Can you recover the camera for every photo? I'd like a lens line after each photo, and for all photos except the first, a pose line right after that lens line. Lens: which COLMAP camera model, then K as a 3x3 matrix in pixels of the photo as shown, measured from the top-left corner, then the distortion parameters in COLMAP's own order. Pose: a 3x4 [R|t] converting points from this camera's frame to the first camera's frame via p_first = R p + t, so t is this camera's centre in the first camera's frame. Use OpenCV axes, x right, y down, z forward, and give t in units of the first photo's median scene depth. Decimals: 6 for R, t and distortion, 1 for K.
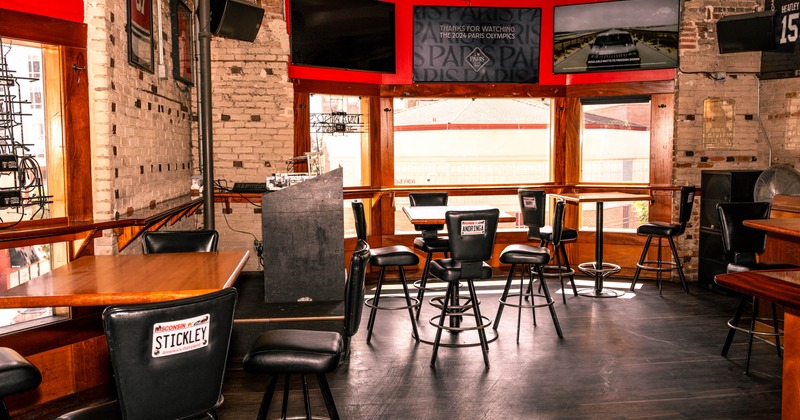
lens RADIAL K [[710.3, 0, 400.0], [0, 710.3, 210.0], [0, 0, 1]] dist [-0.002334, 0.001902]
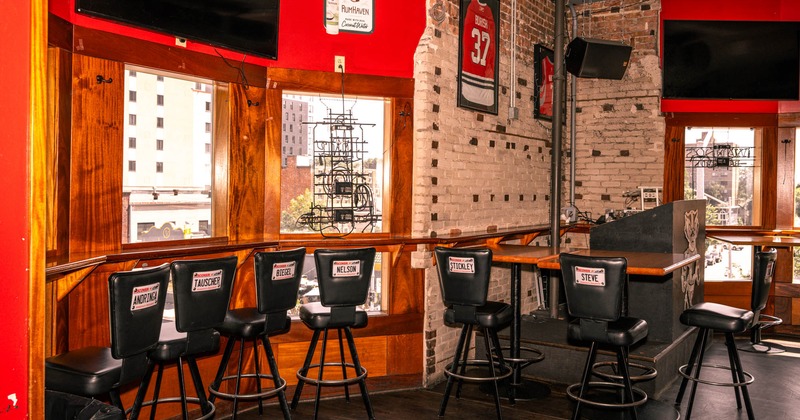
lens RADIAL K [[682.6, 0, 400.0], [0, 682.6, 210.0], [0, 0, 1]] dist [-0.005838, -0.001043]
pose [[0.773203, 0.033760, -0.633259, 0.246710], [-0.066583, 0.997384, -0.028125, 0.002014], [0.630654, 0.063911, 0.773428, 0.062073]]
